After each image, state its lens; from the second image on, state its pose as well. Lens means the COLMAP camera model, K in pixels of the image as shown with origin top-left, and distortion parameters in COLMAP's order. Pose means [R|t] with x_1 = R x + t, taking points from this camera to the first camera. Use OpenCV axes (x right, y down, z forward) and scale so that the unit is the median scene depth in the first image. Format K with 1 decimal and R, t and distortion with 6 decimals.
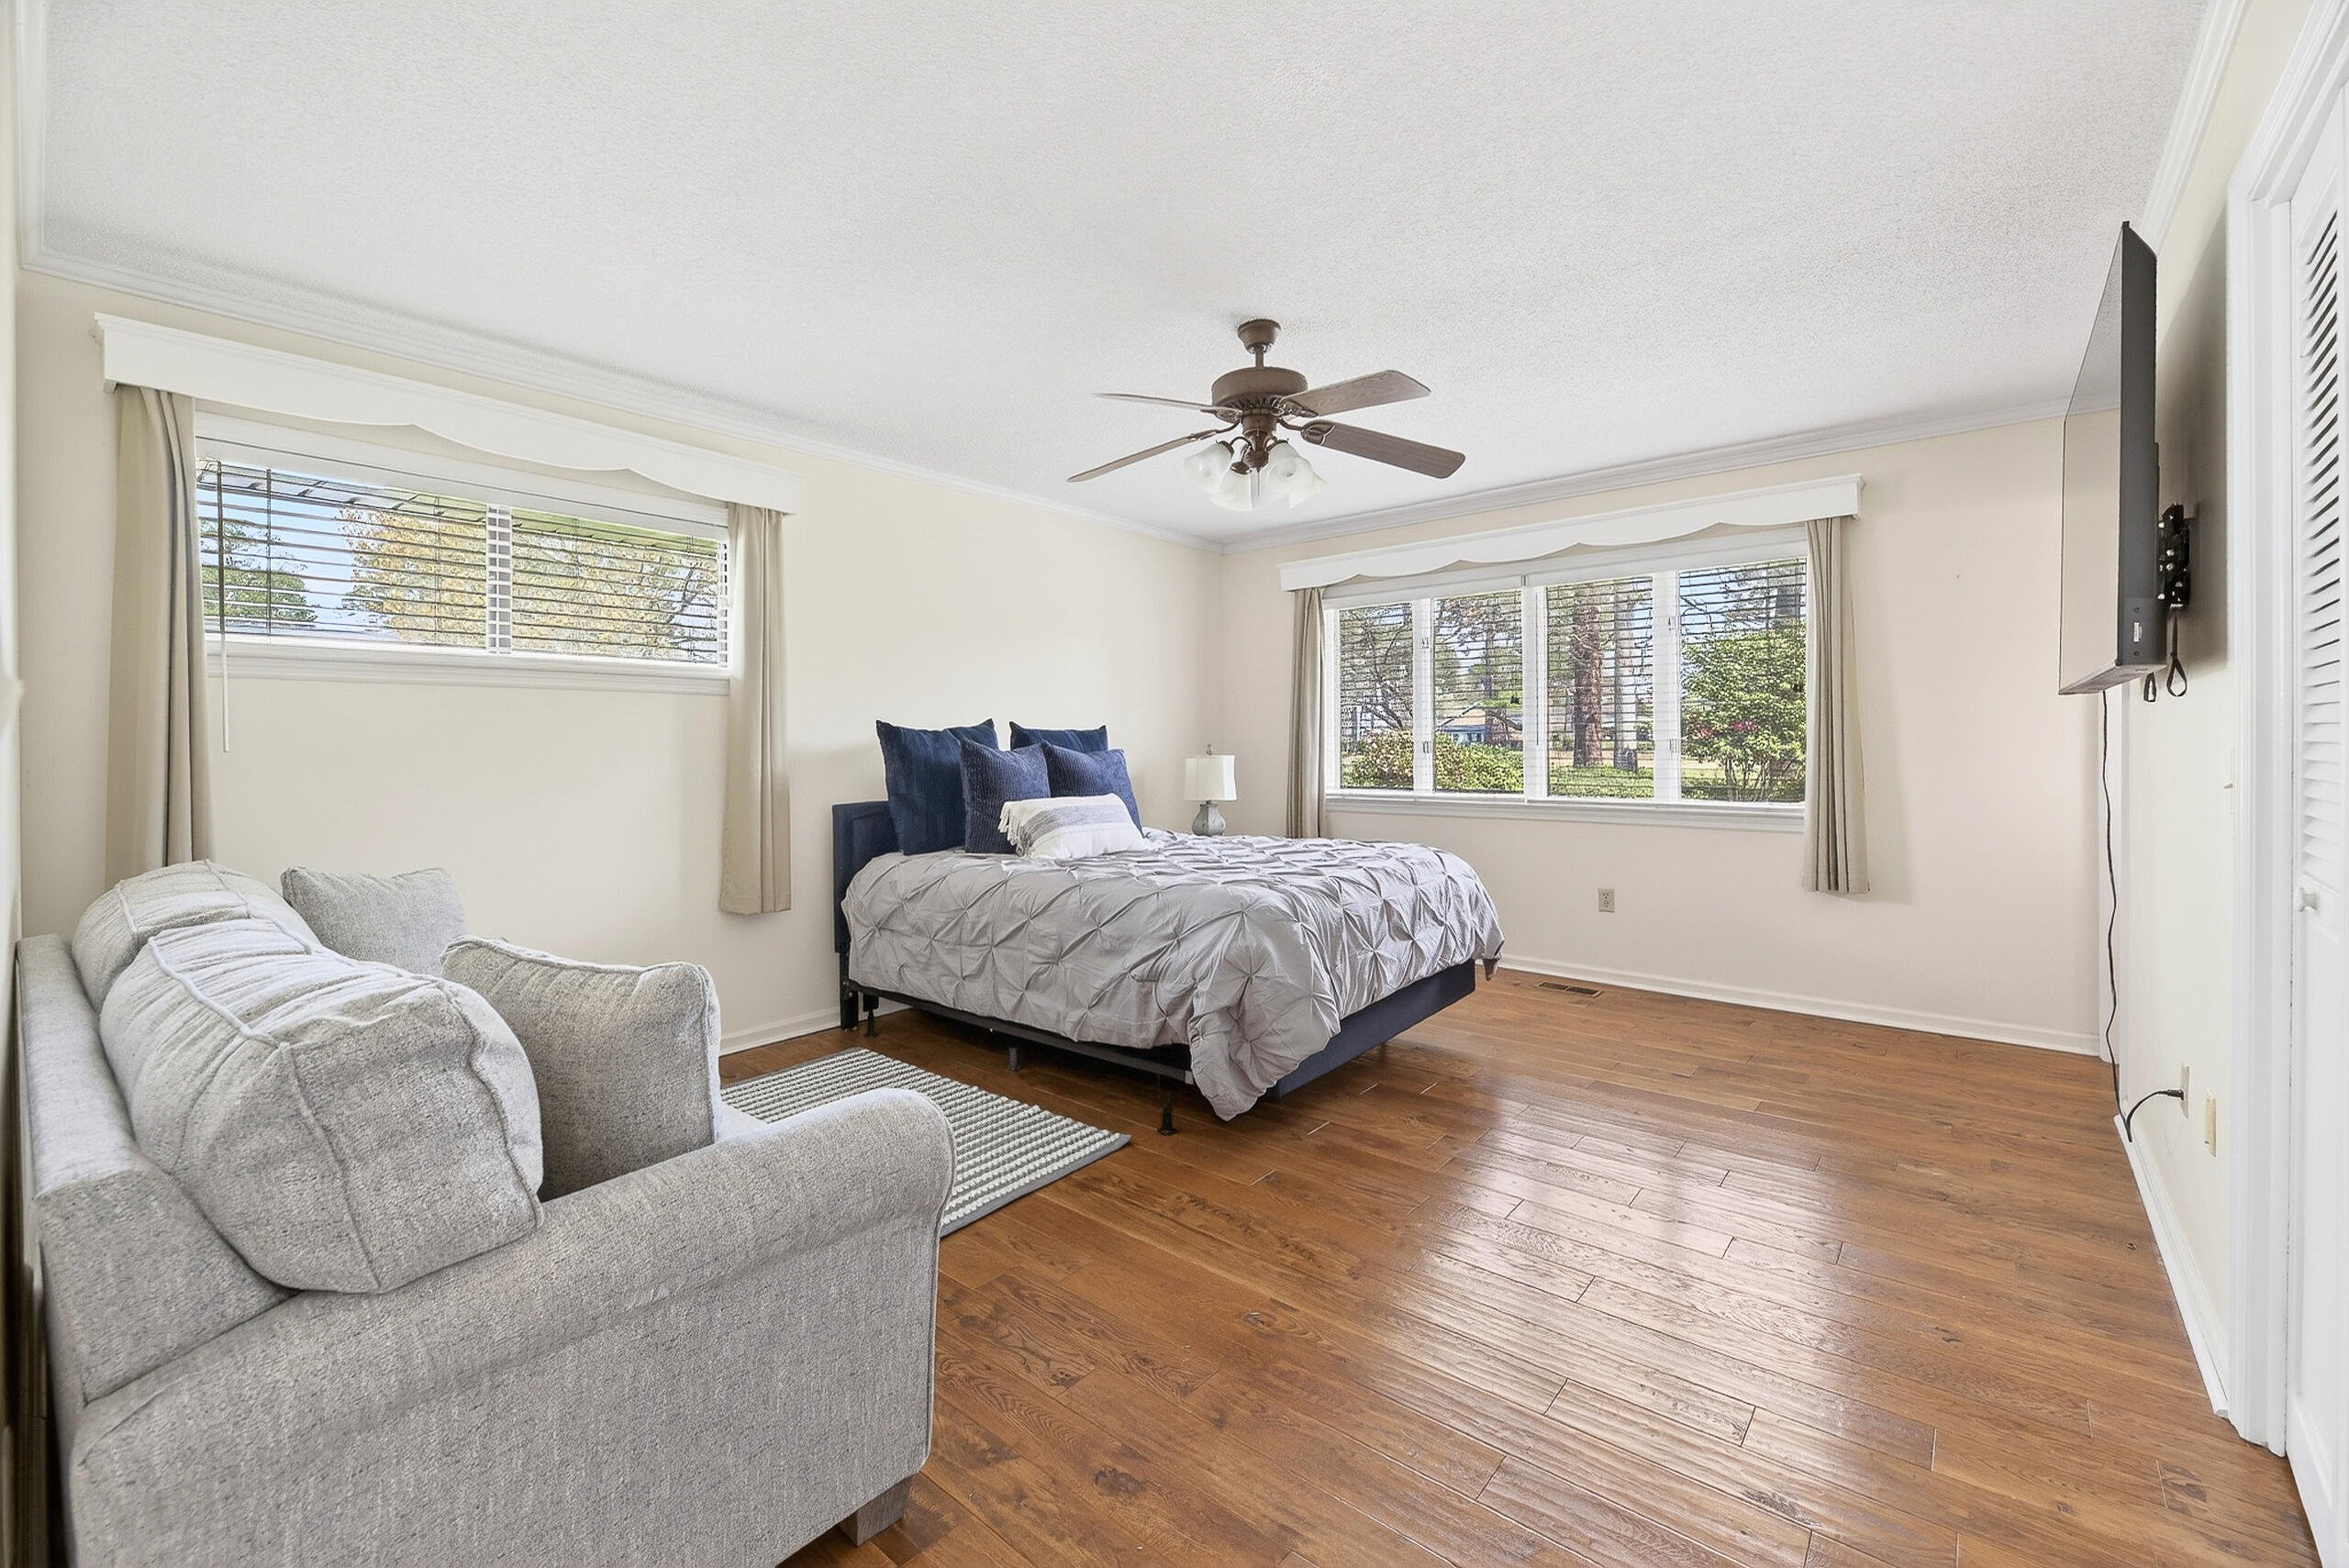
lens RADIAL K [[951.6, 0, 1176.1], [0, 951.6, 763.5], [0, 0, 1]] dist [-0.006731, -0.000218]
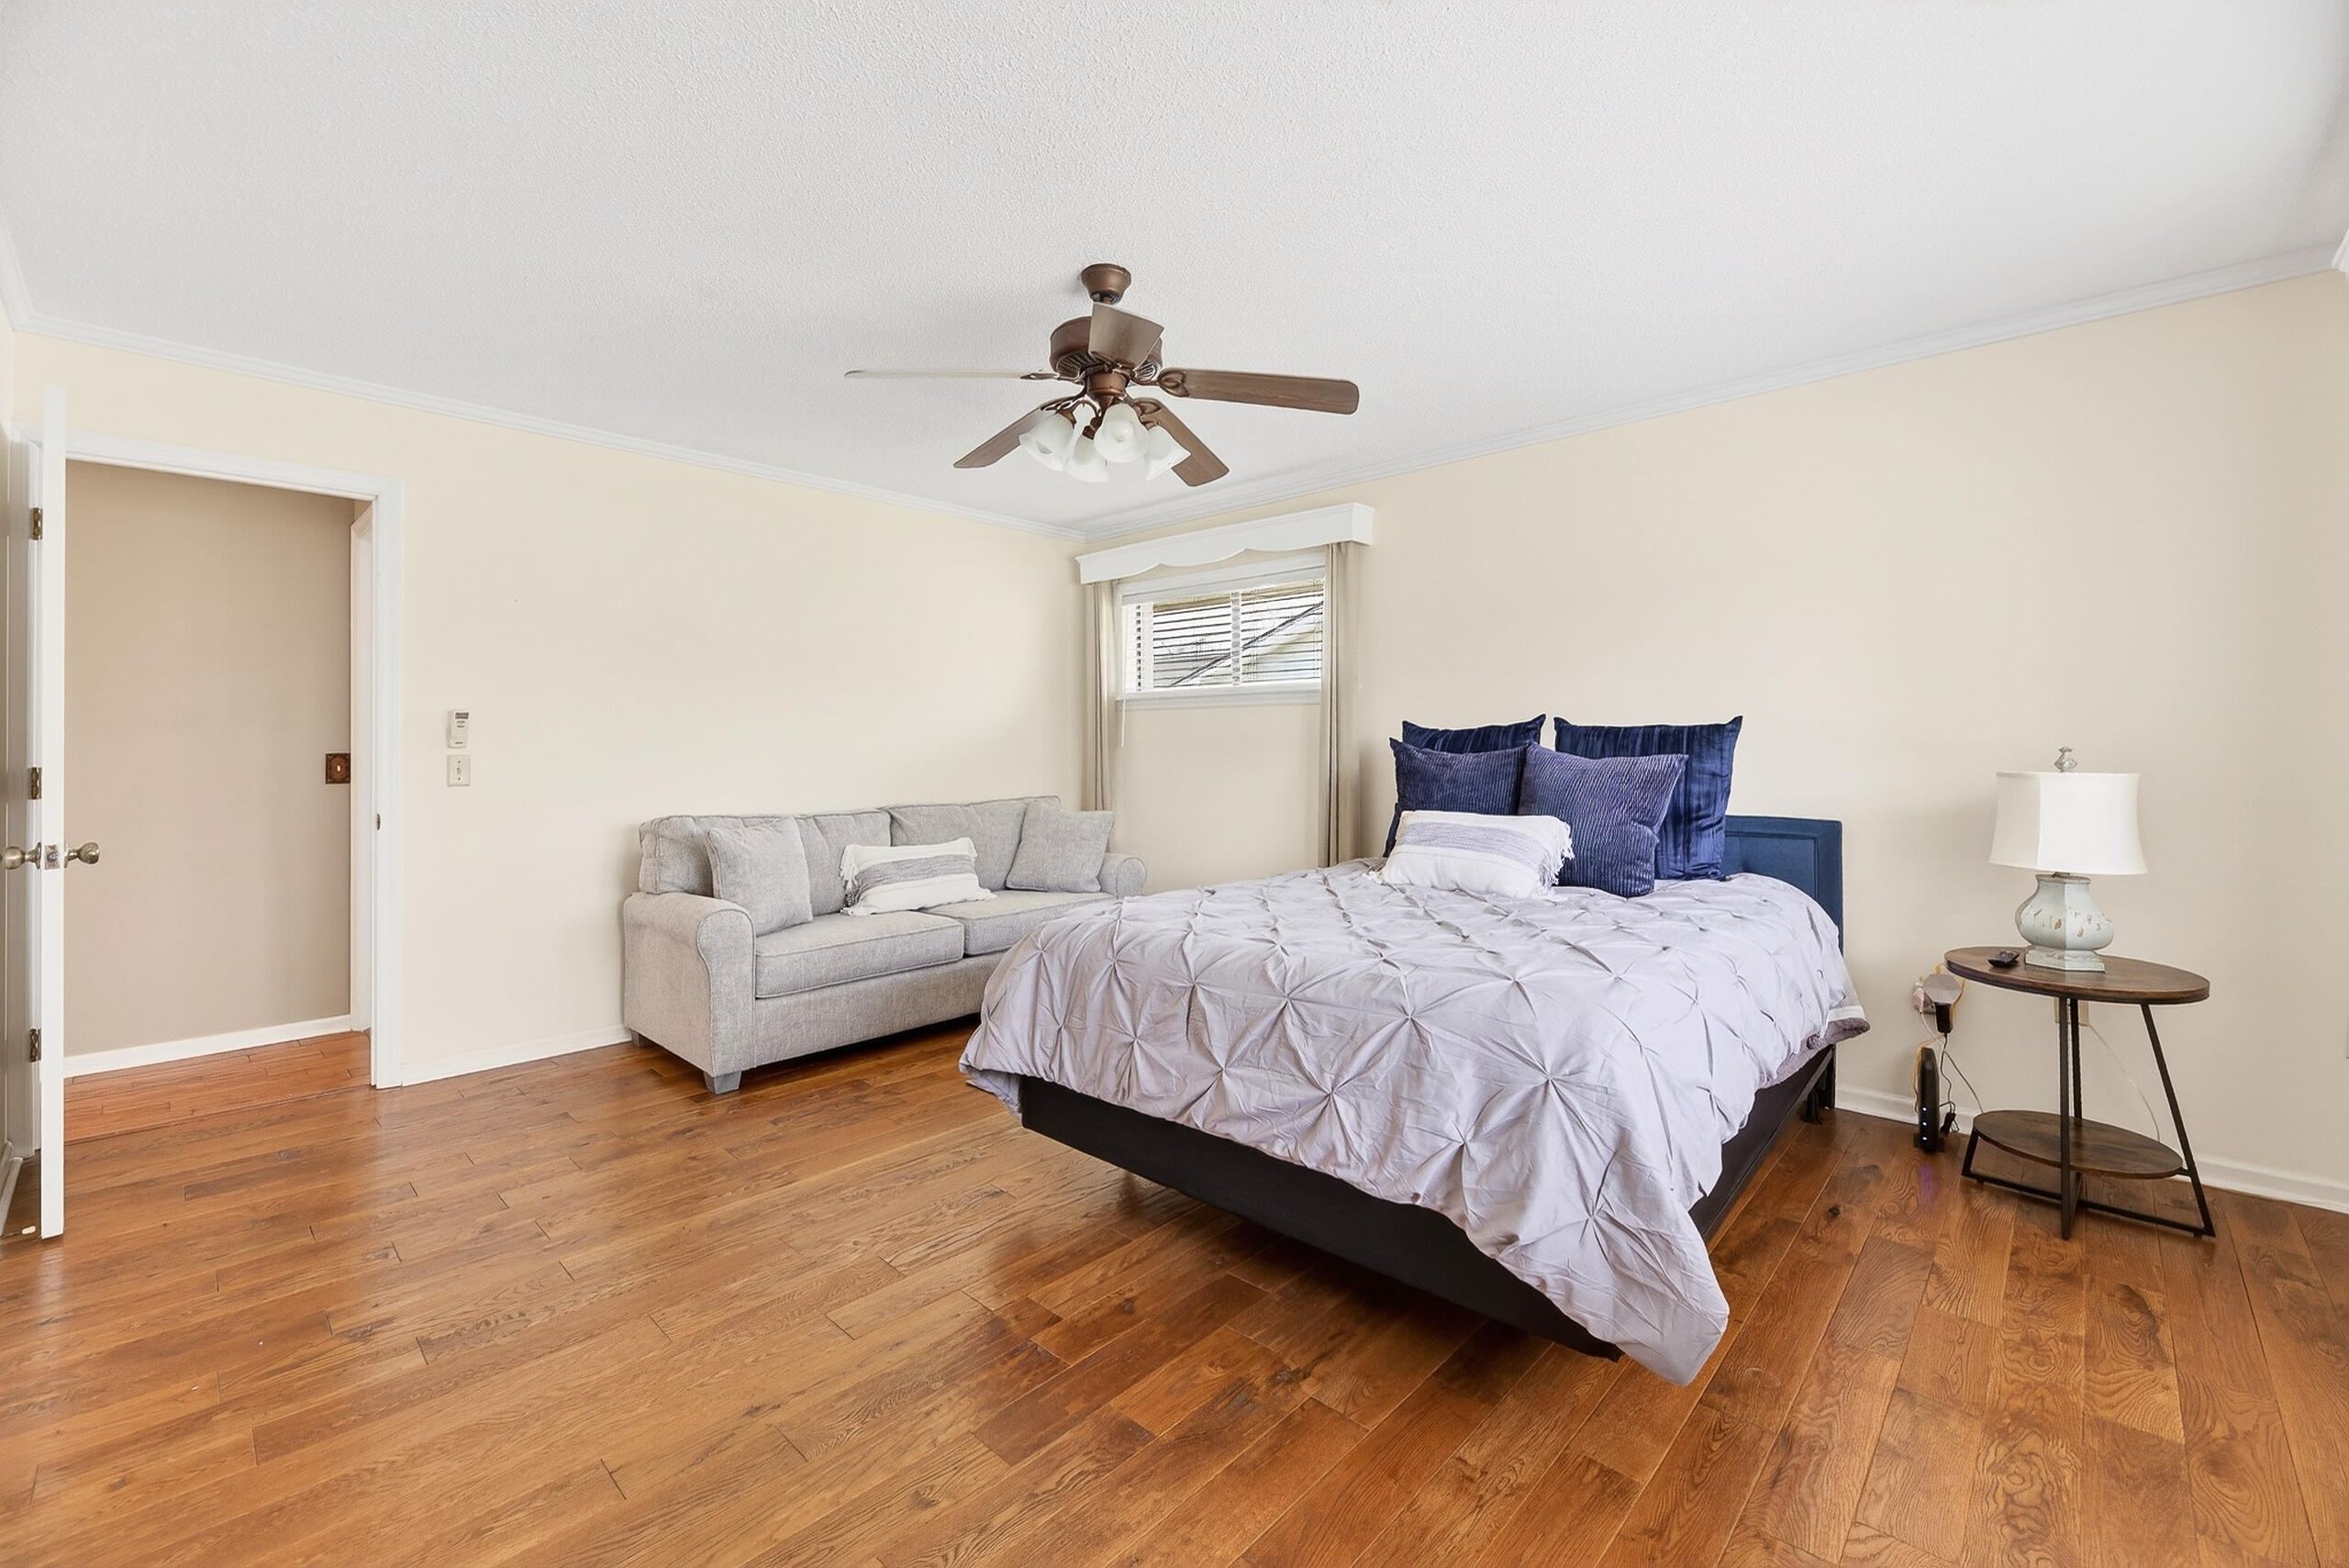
lens RADIAL K [[951.6, 0, 1179.4], [0, 951.6, 762.3], [0, 0, 1]] dist [-0.006731, -0.000218]
pose [[-0.041669, 0.024174, -0.998839, 0.644988], [-0.016886, 0.999547, 0.024895, -0.020819], [0.998989, 0.017904, -0.041242, 0.744311]]
